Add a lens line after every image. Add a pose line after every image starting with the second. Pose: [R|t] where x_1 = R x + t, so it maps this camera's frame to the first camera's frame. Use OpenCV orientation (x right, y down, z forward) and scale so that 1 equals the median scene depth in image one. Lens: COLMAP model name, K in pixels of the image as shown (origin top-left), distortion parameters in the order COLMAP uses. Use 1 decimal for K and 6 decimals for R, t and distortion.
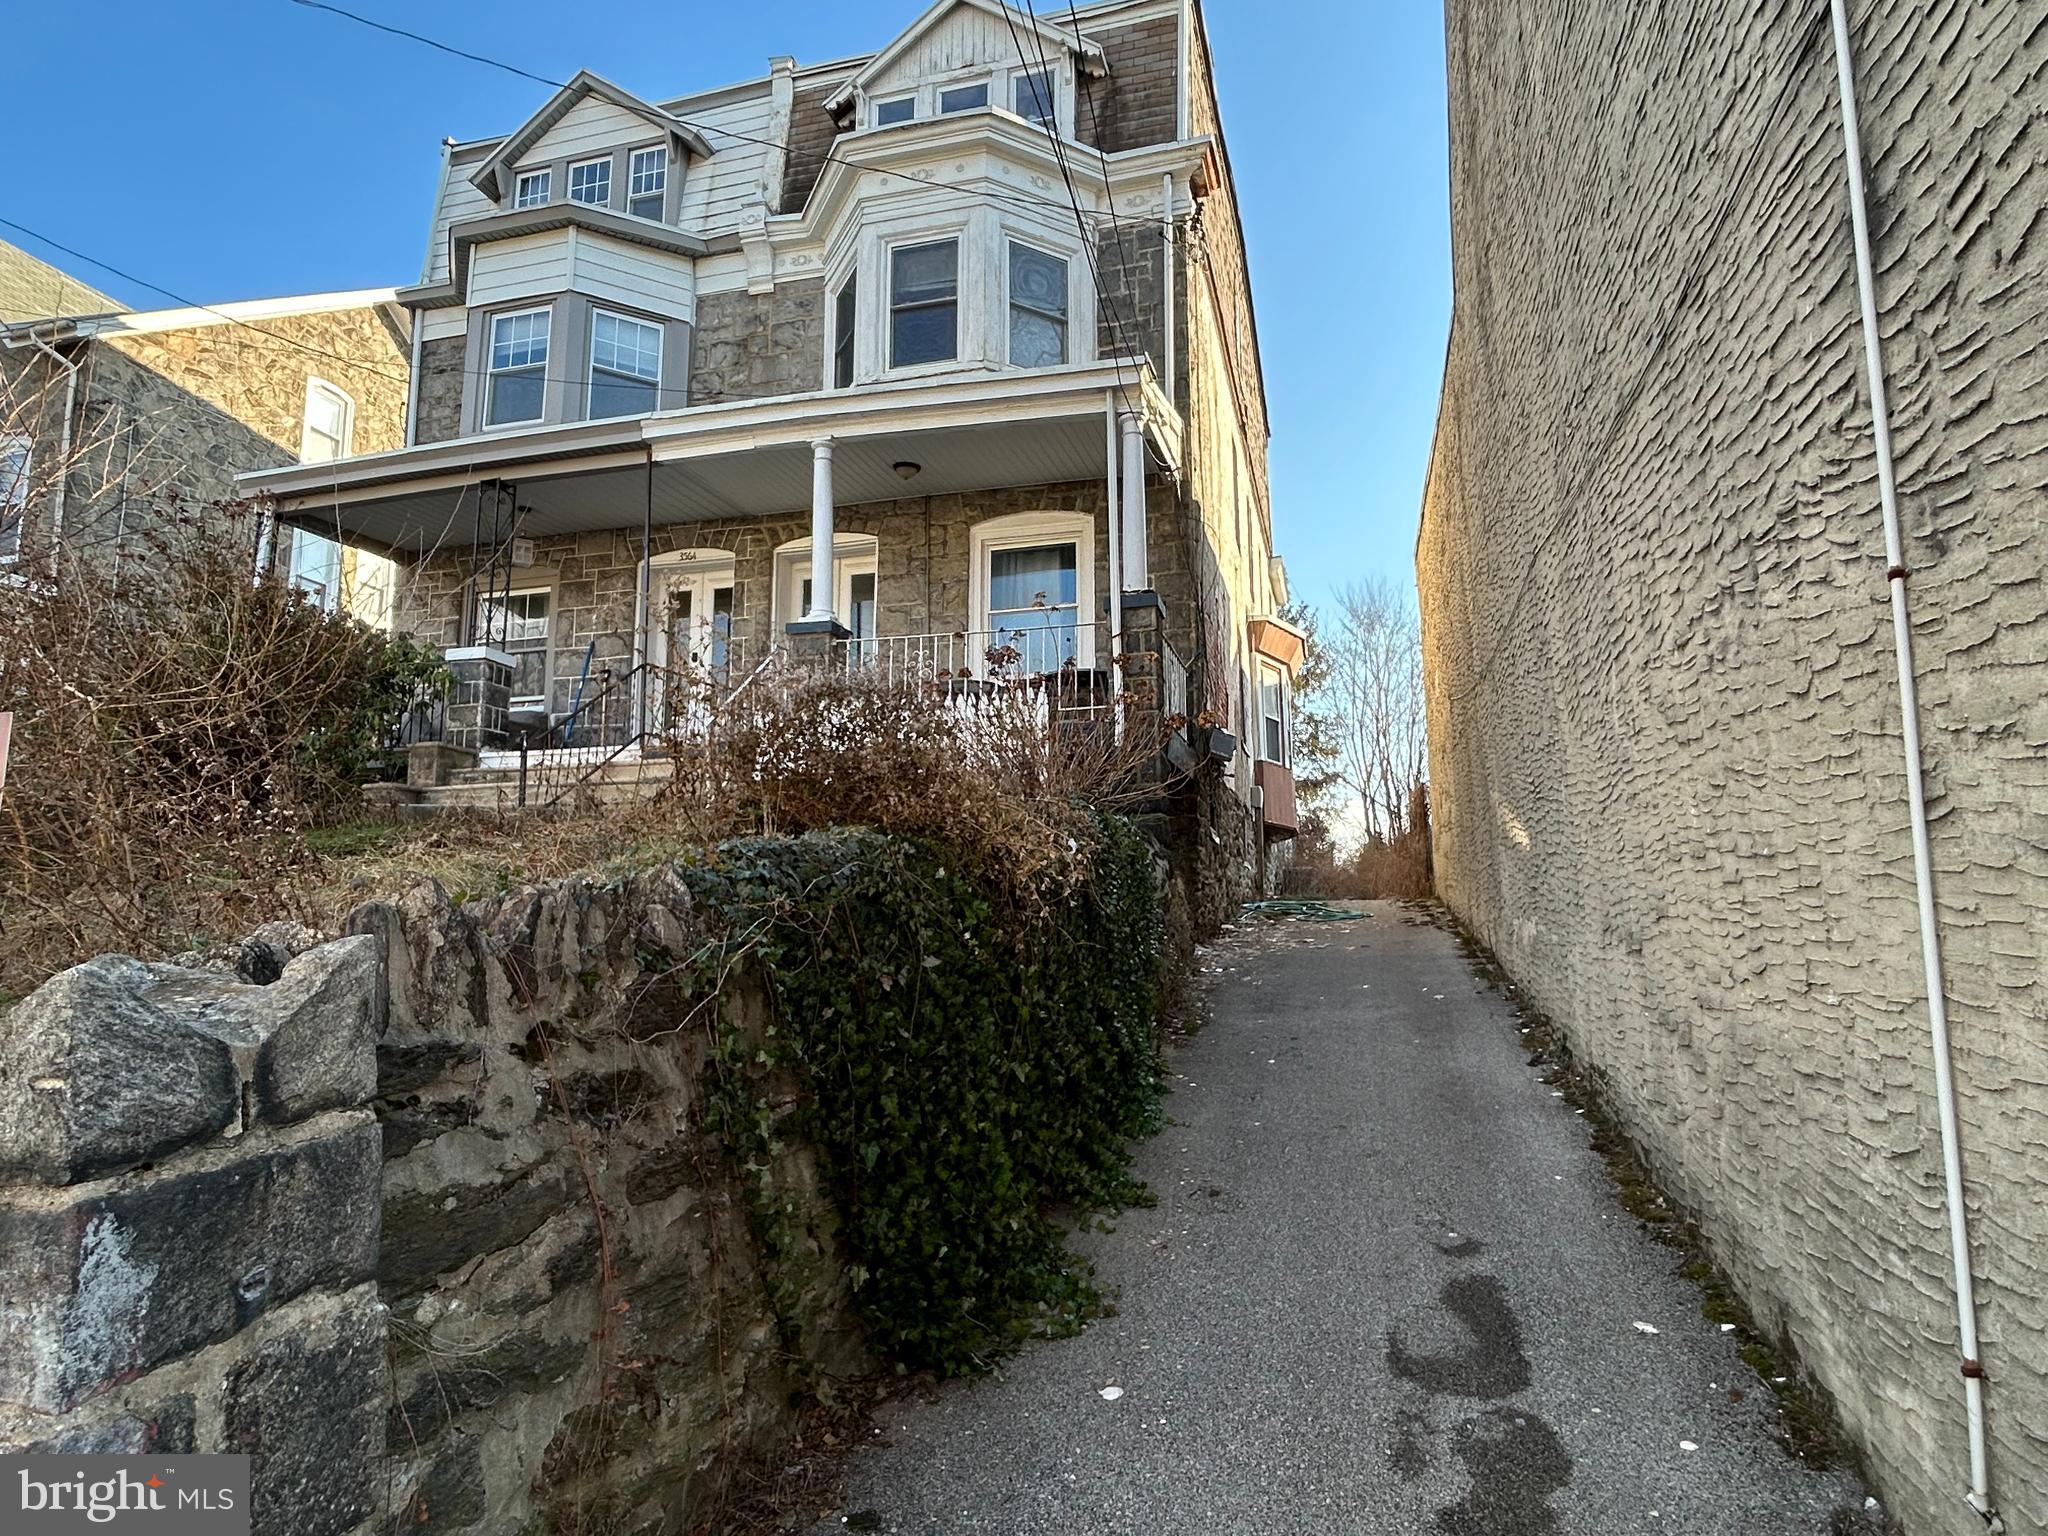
lens RADIAL K [[1239.7, 0, 1024.1], [0, 1239.7, 768.4], [0, 0, 1]] dist [-0.000917, -0.000034]
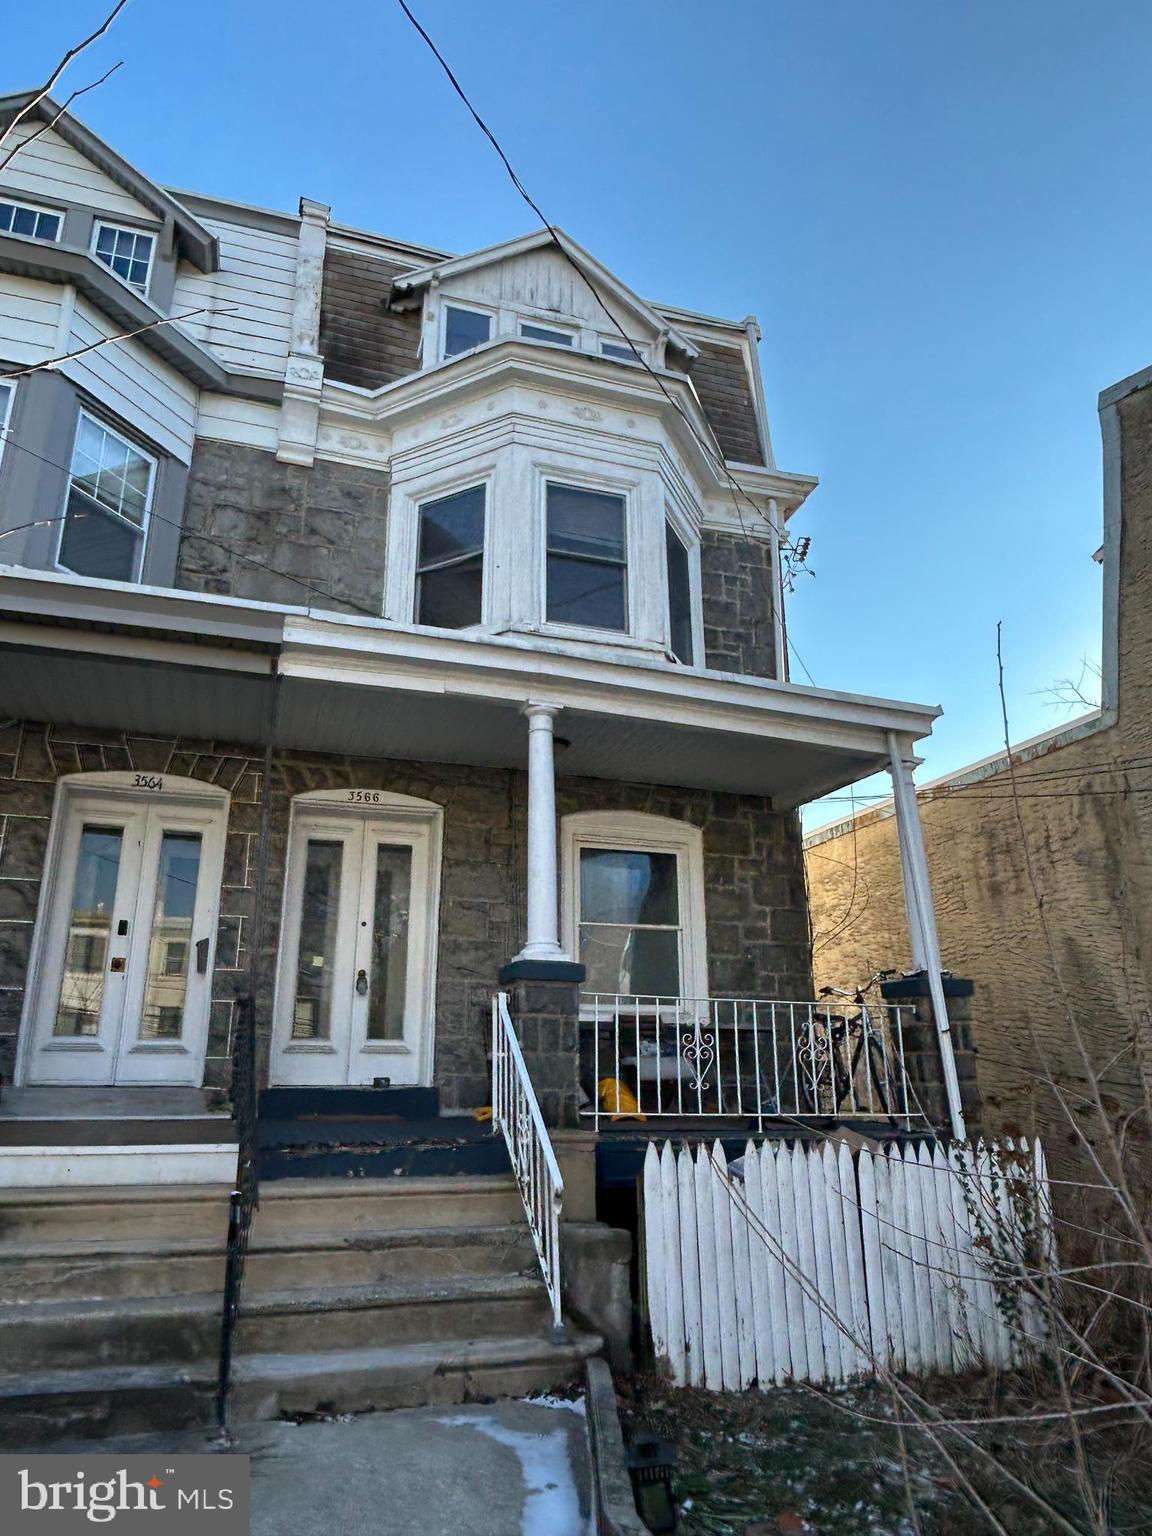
lens RADIAL K [[1033.2, 0, 574.1], [0, 1033.2, 769.2], [0, 0, 1]] dist [-0.005288, -0.002267]
pose [[0.818999, 0.167962, 0.548661, -0.395655], [-0.083688, 0.980939, -0.175373, -0.097338], [-0.567659, 0.097714, 0.817444, 0.394222]]
